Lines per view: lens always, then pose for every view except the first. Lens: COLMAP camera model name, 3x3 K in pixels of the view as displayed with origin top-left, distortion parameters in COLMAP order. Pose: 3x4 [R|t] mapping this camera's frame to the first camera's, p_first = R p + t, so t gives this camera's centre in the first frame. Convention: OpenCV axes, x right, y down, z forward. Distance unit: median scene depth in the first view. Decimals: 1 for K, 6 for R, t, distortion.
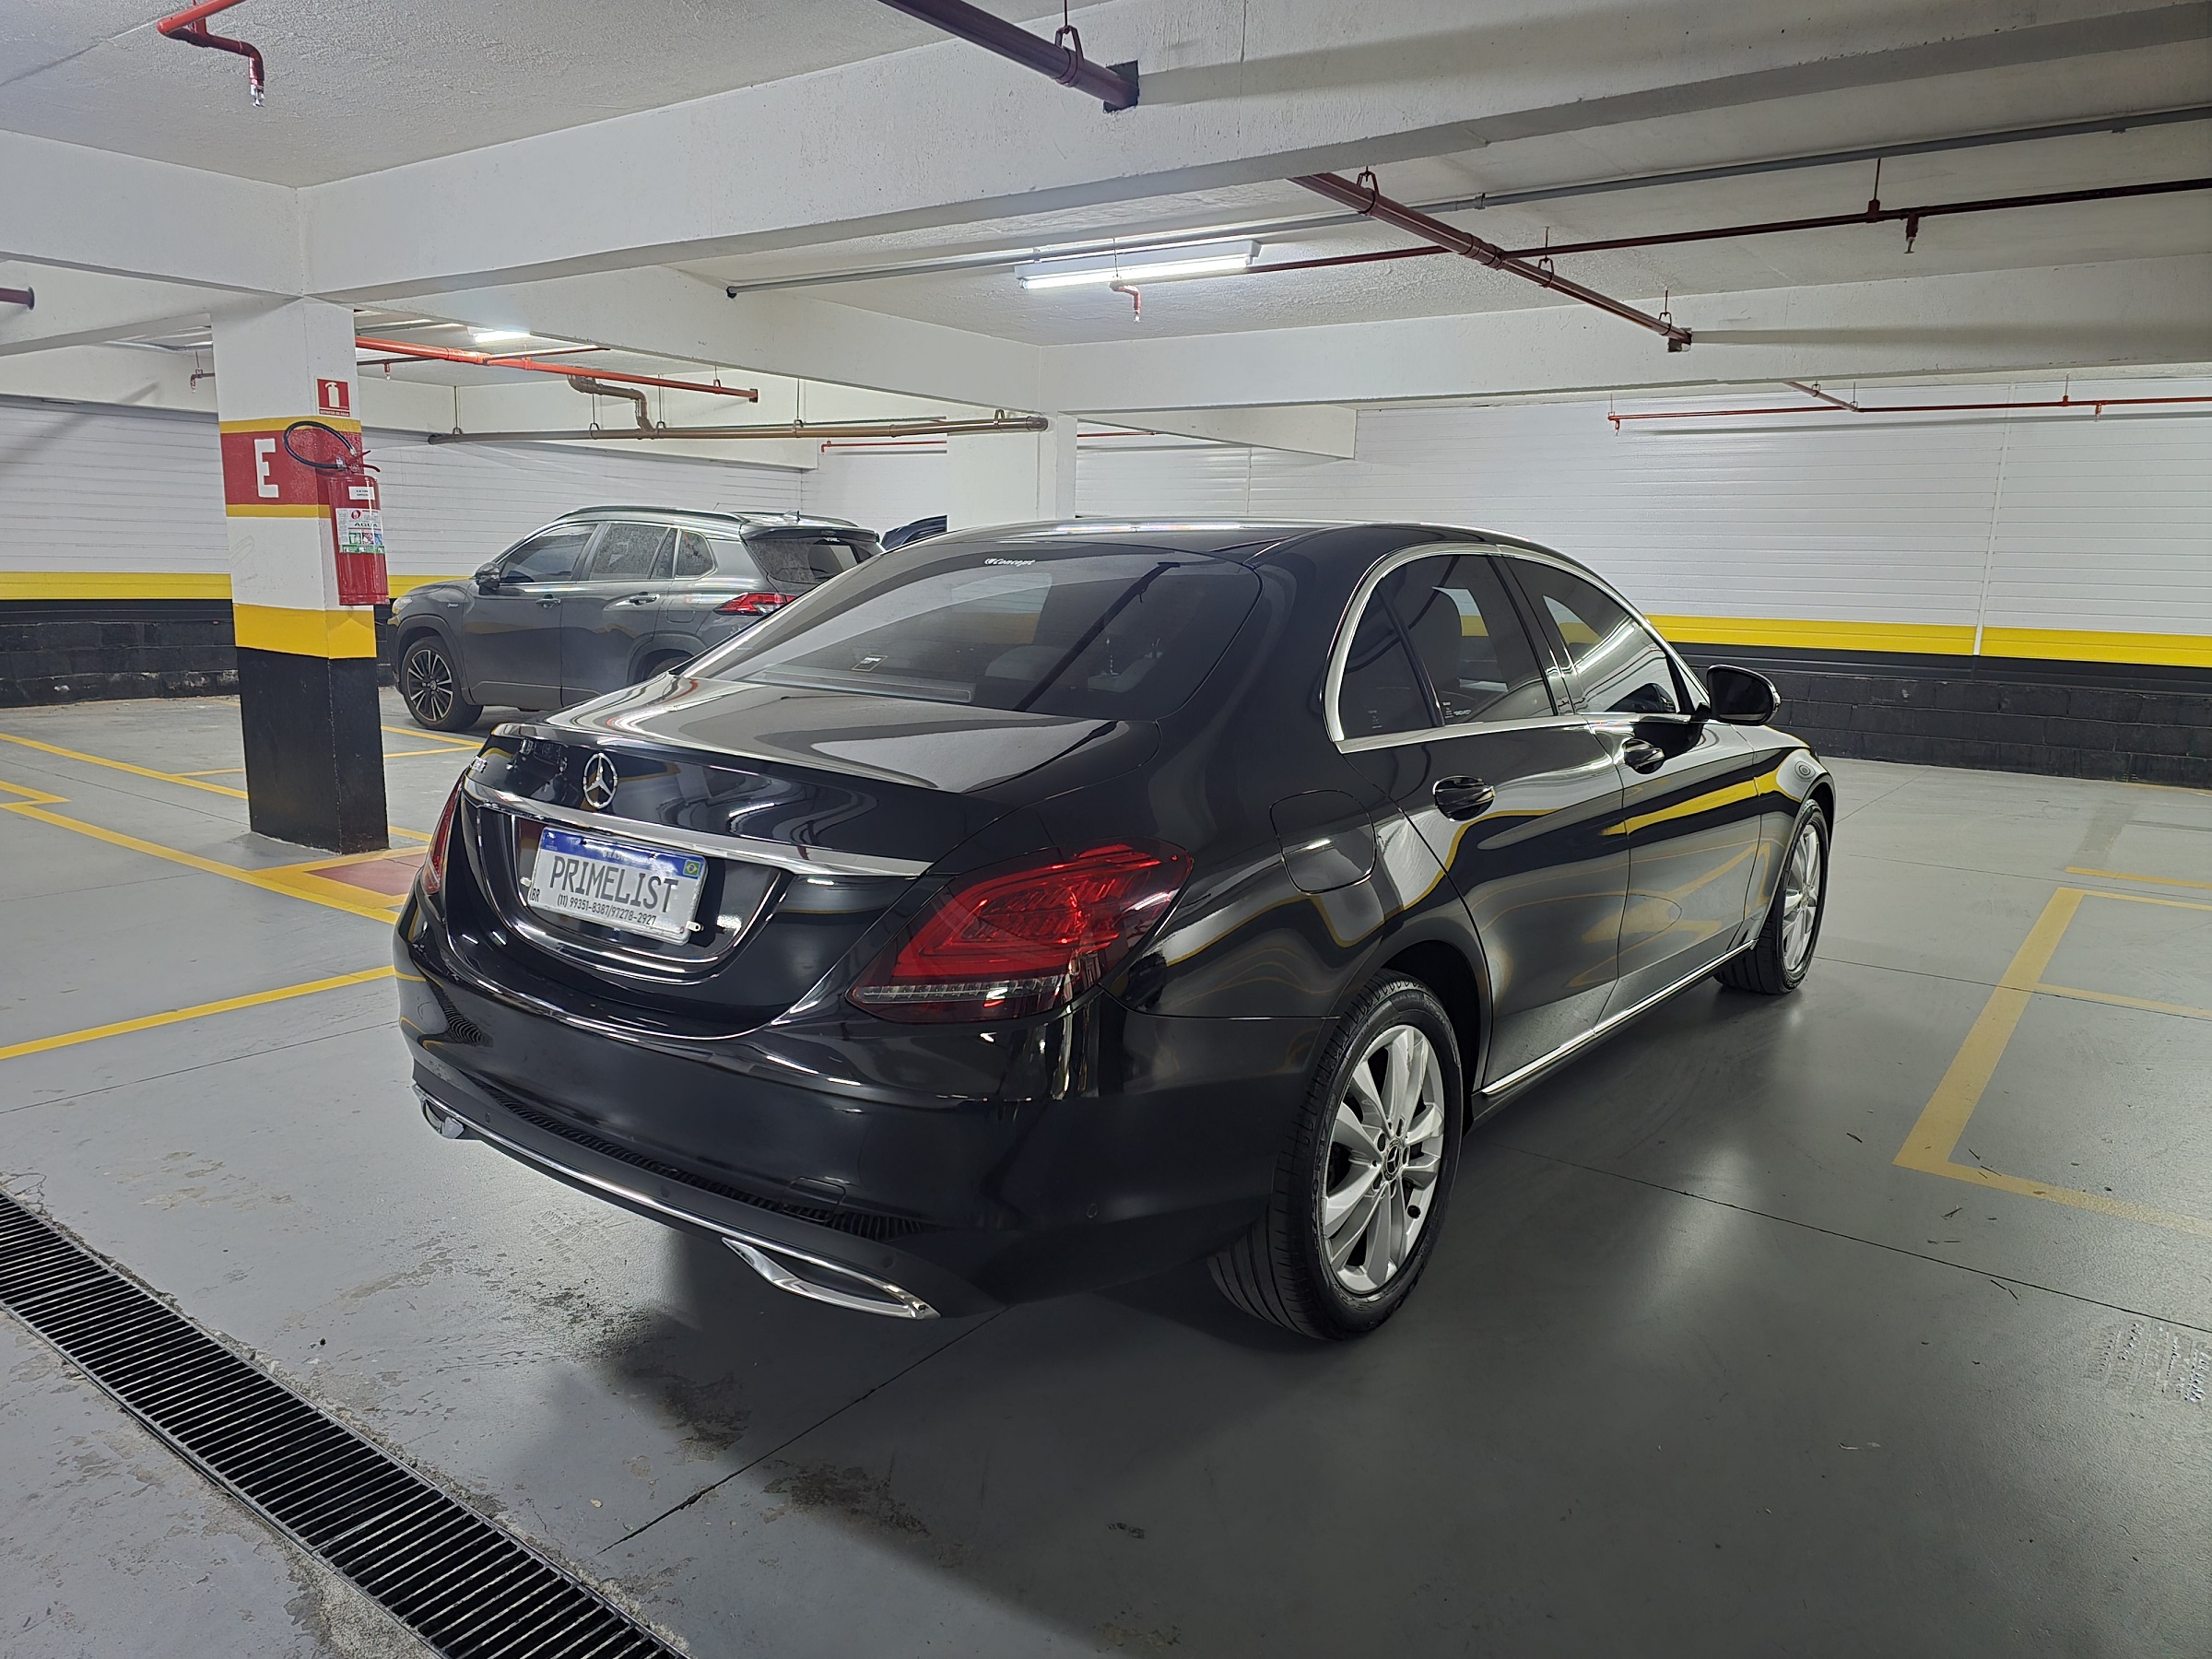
lens RADIAL K [[1475.1, 0, 1110.2], [0, 1475.1, 839.0], [0, 0, 1]] dist [0.080131, -0.062763]
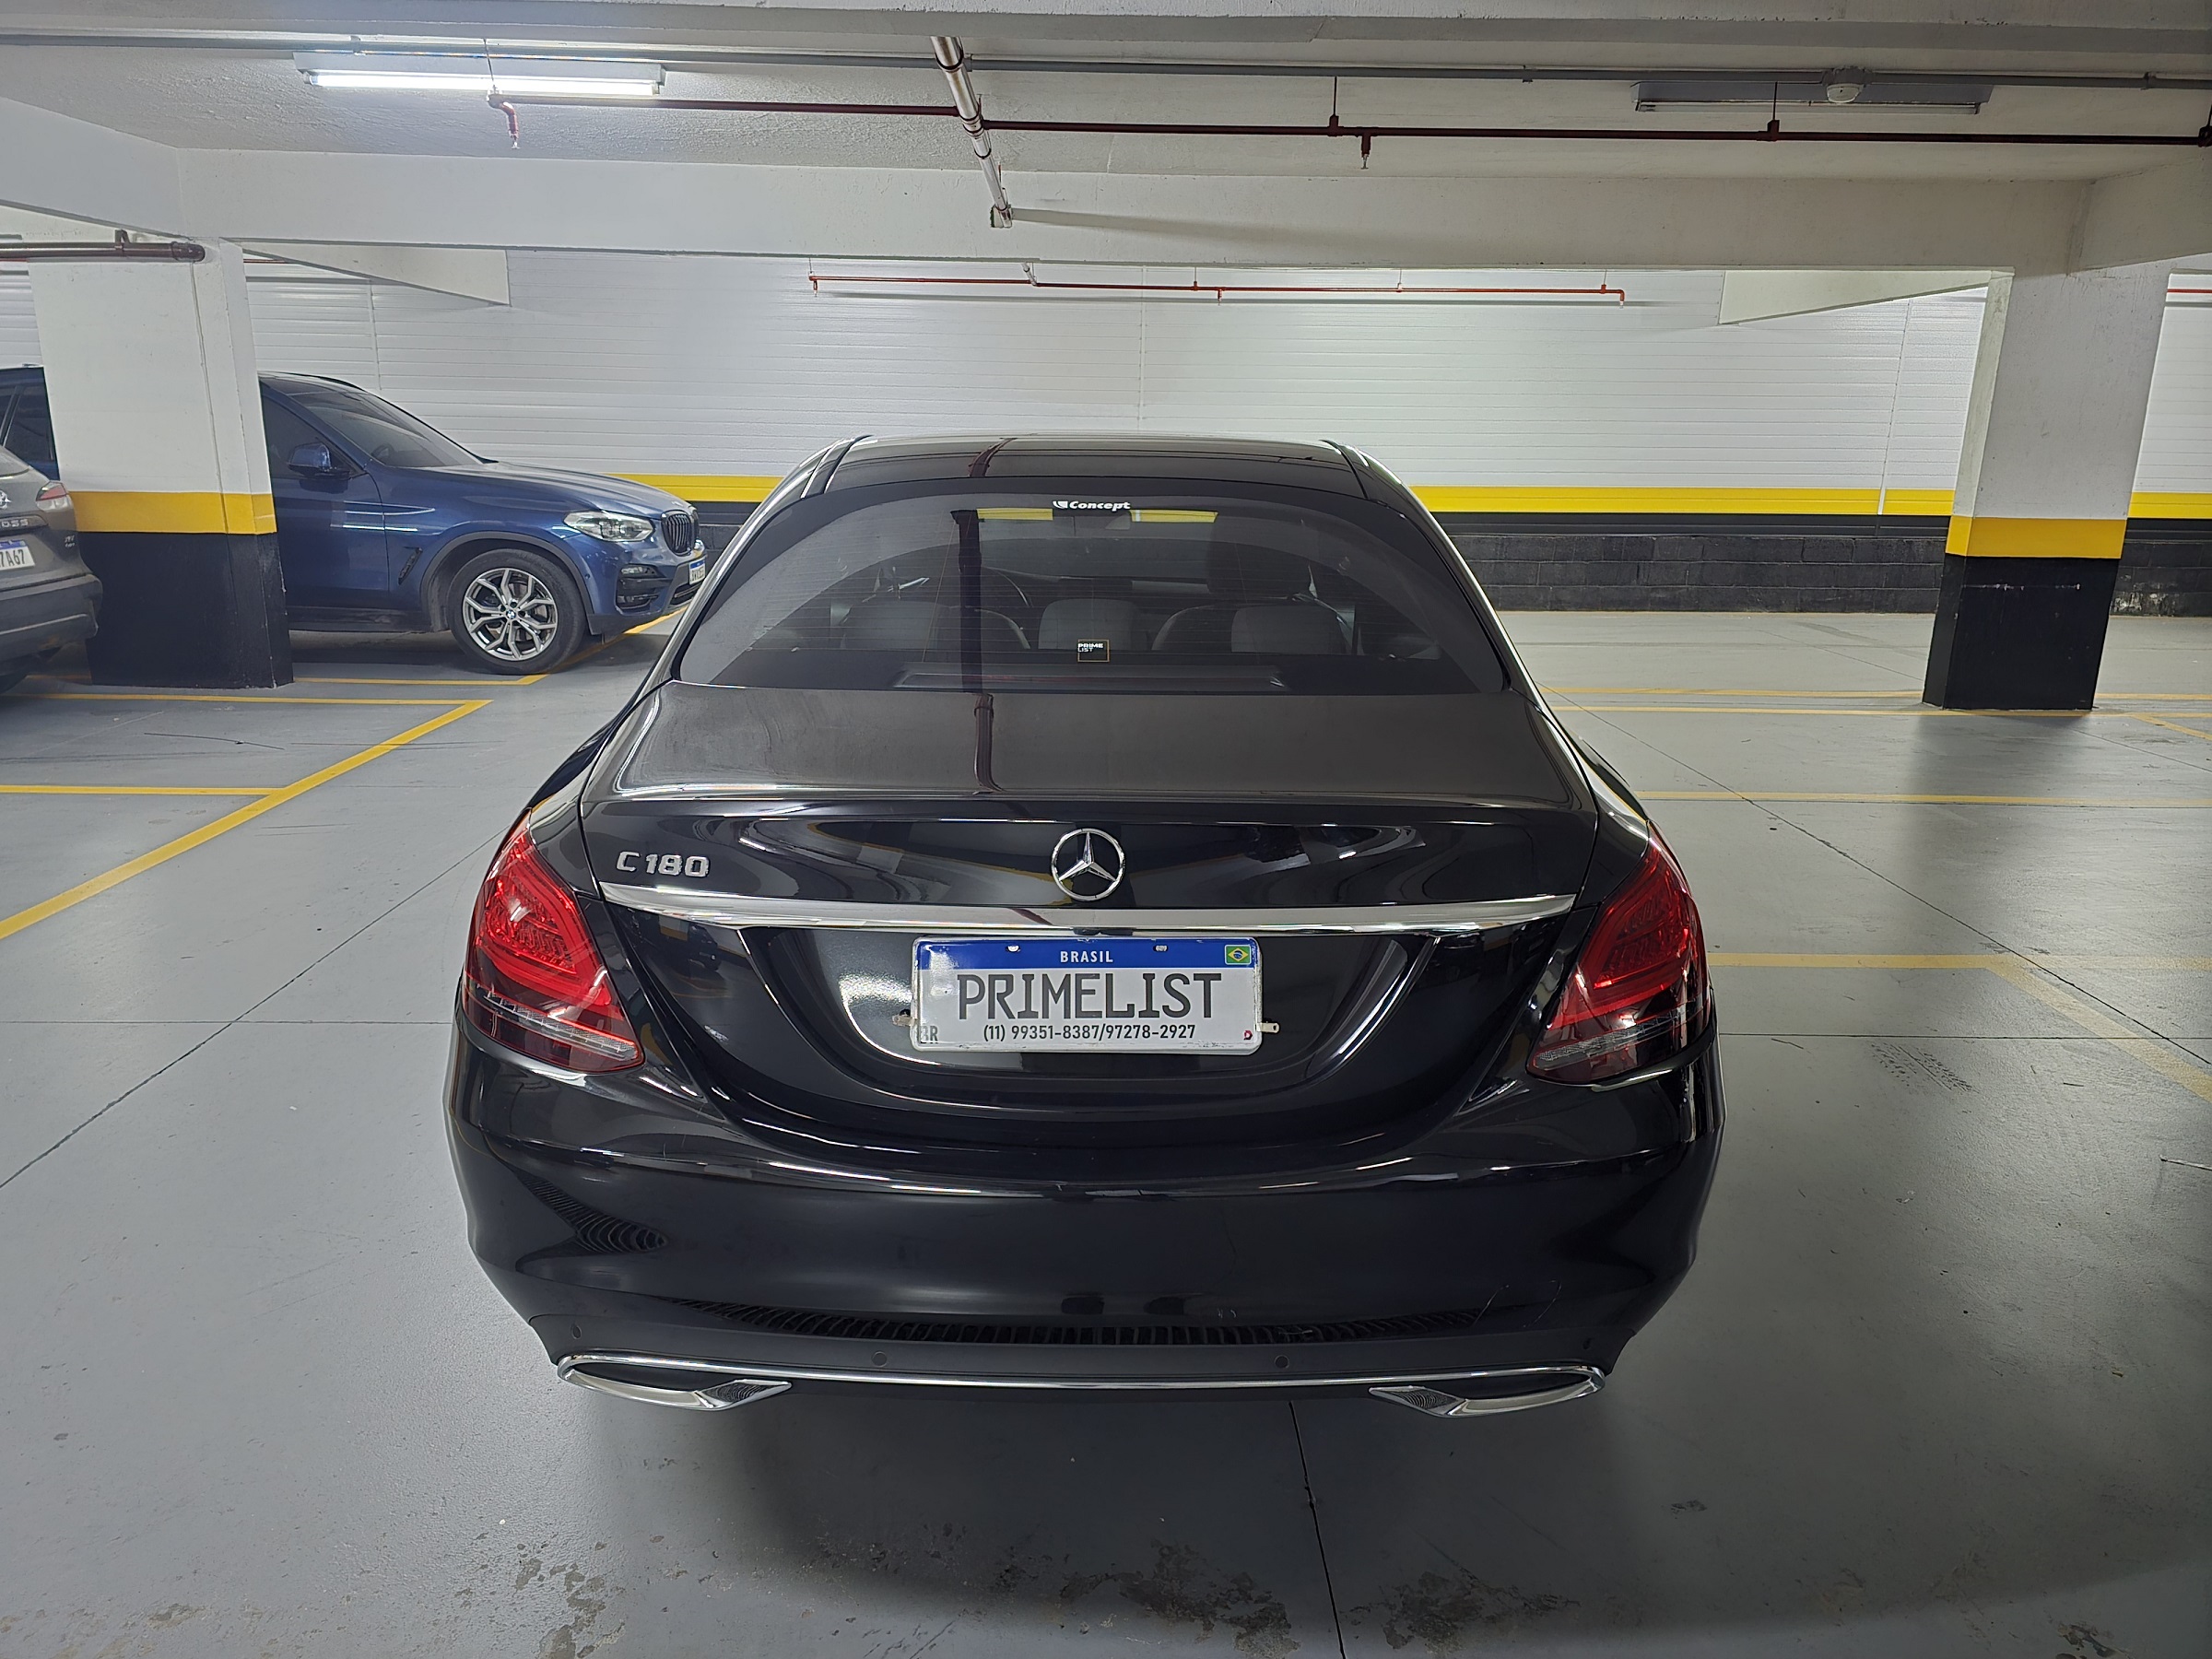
lens RADIAL K [[1473.7, 0, 1075.8], [0, 1473.7, 823.7], [0, 0, 1]] dist [0.095881, -0.085466]
pose [[0.803980, -0.170566, 0.569670, -0.277429], [0.119334, 0.984771, 0.126435, -0.055514], [-0.582560, -0.033670, 0.812090, 0.150012]]
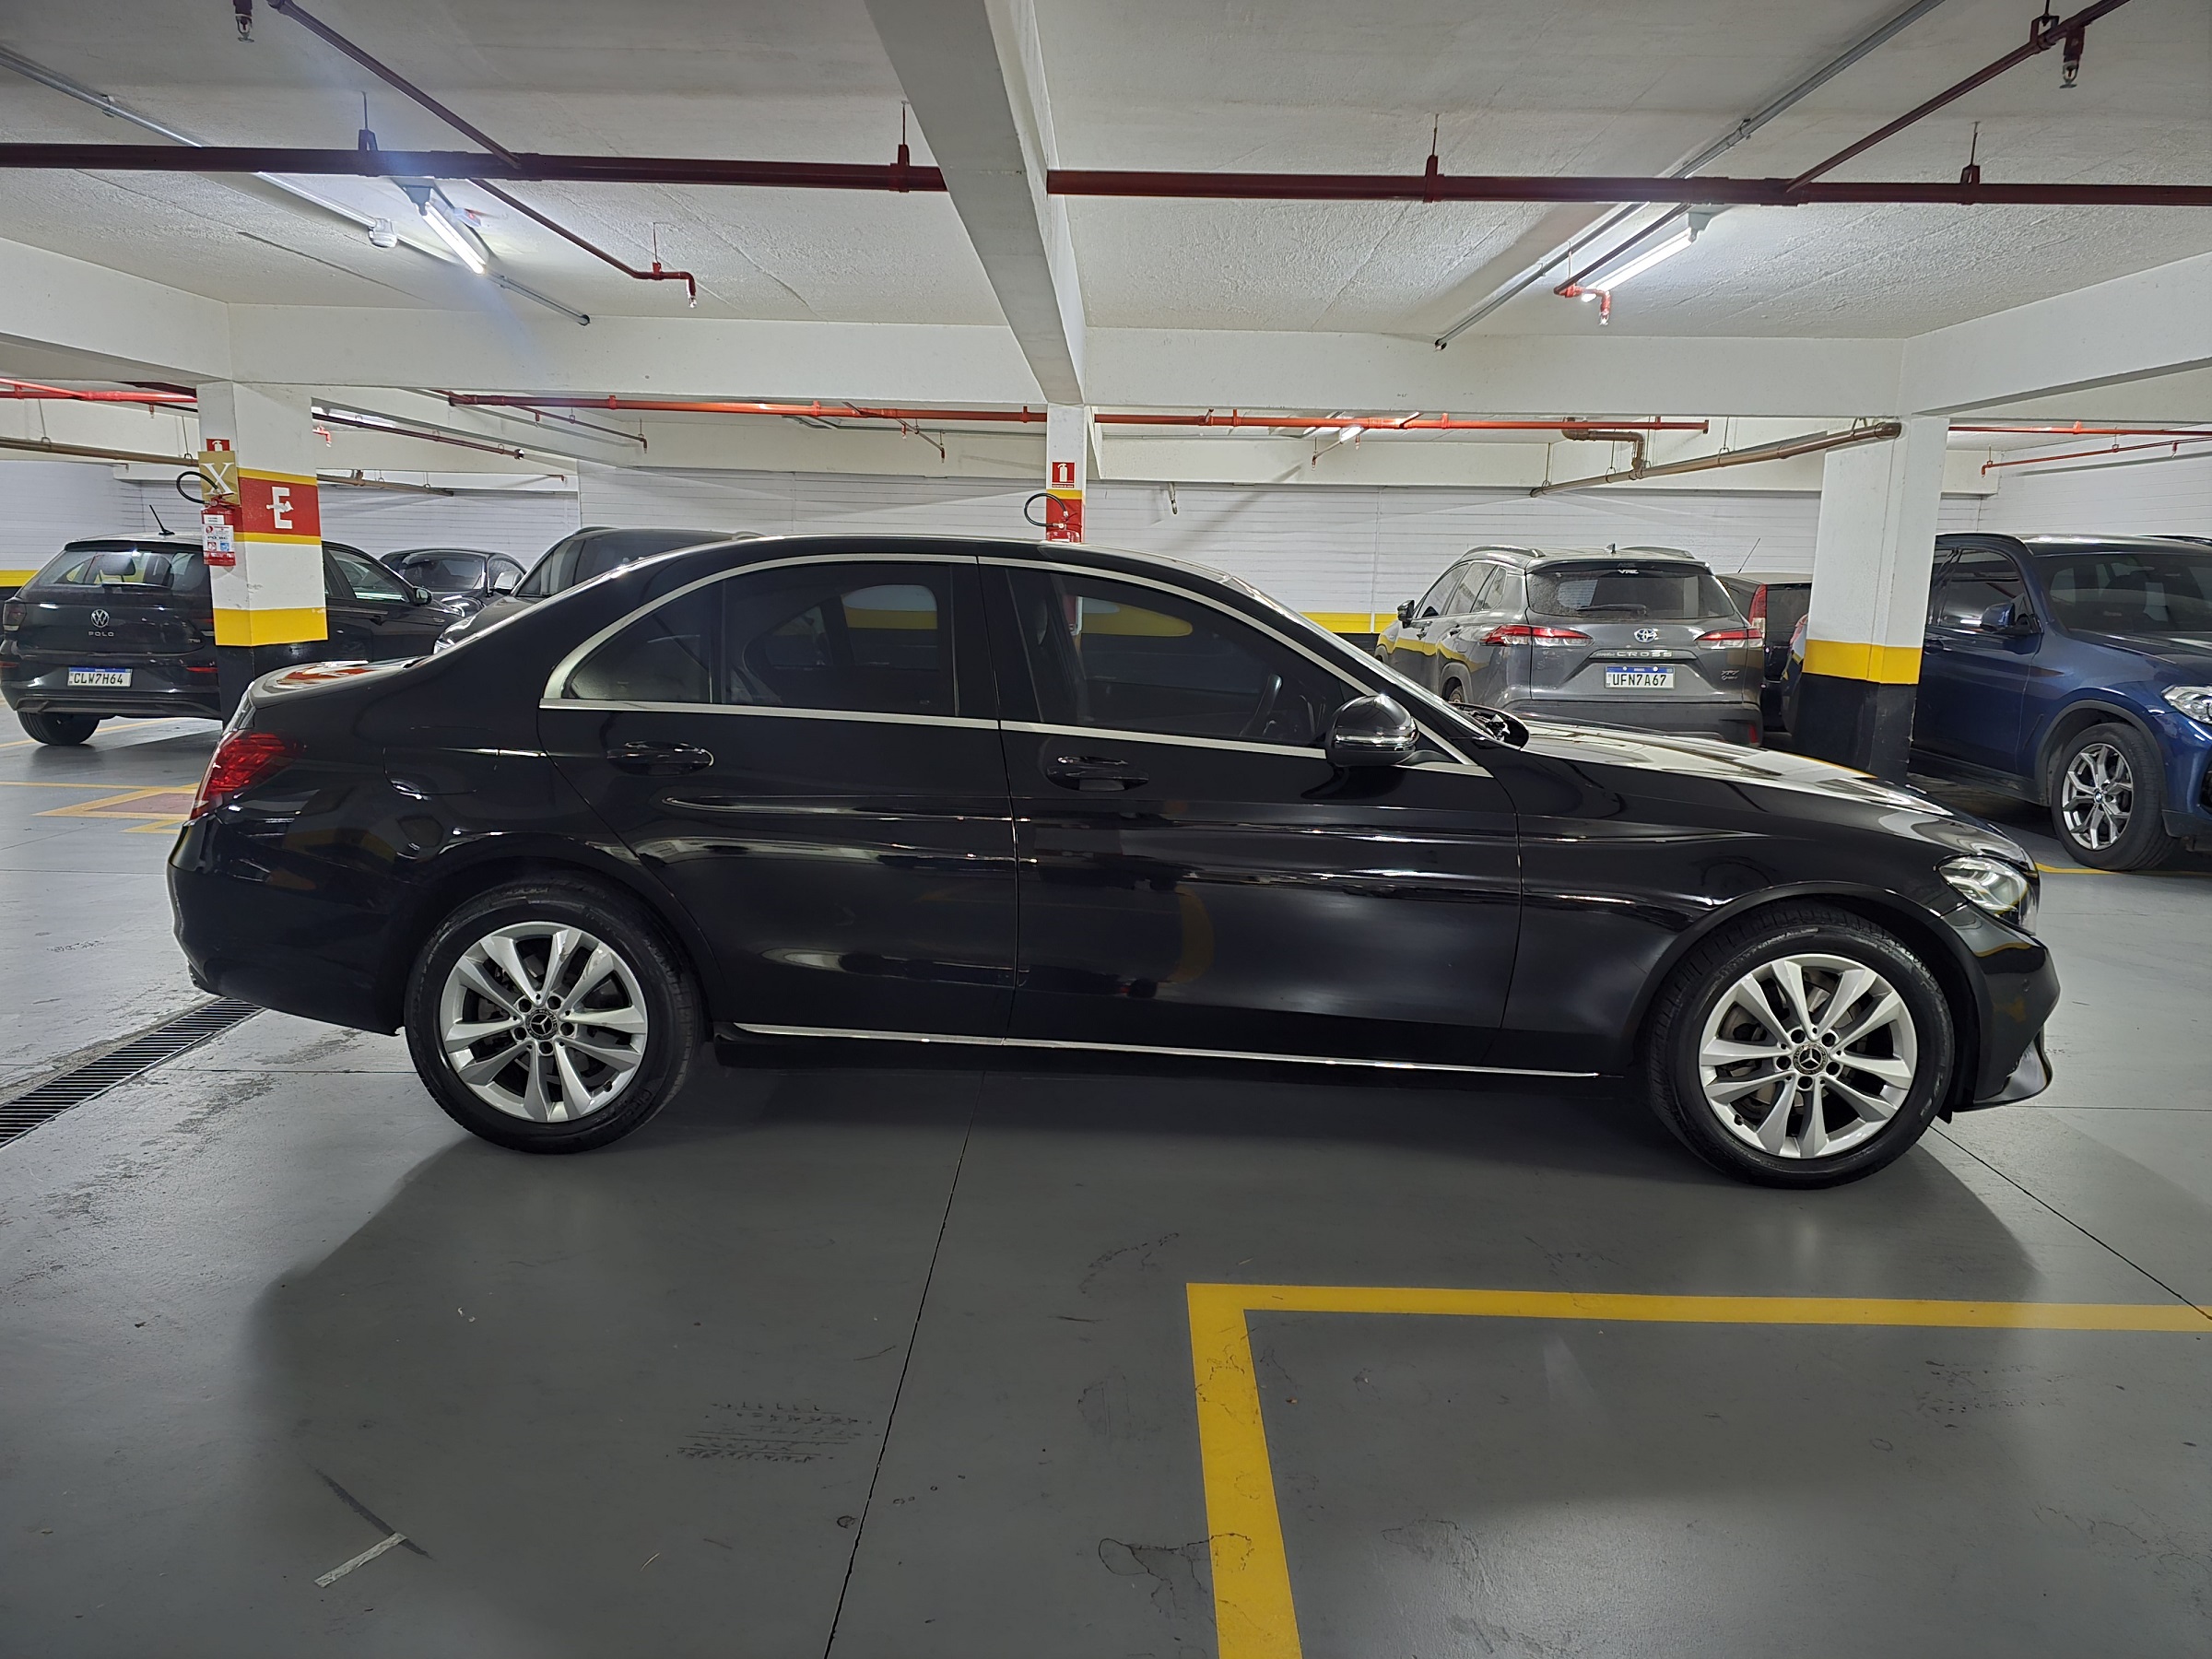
lens RADIAL K [[1453.8, 0, 1104.8], [0, 1453.8, 842.0], [0, 0, 1]] dist [0.070928, -0.002047]
pose [[0.604748, 0.134388, -0.784996, 0.601712], [-0.155237, 0.986646, 0.049317, -0.032829], [0.781141, 0.092036, 0.617534, 0.233382]]
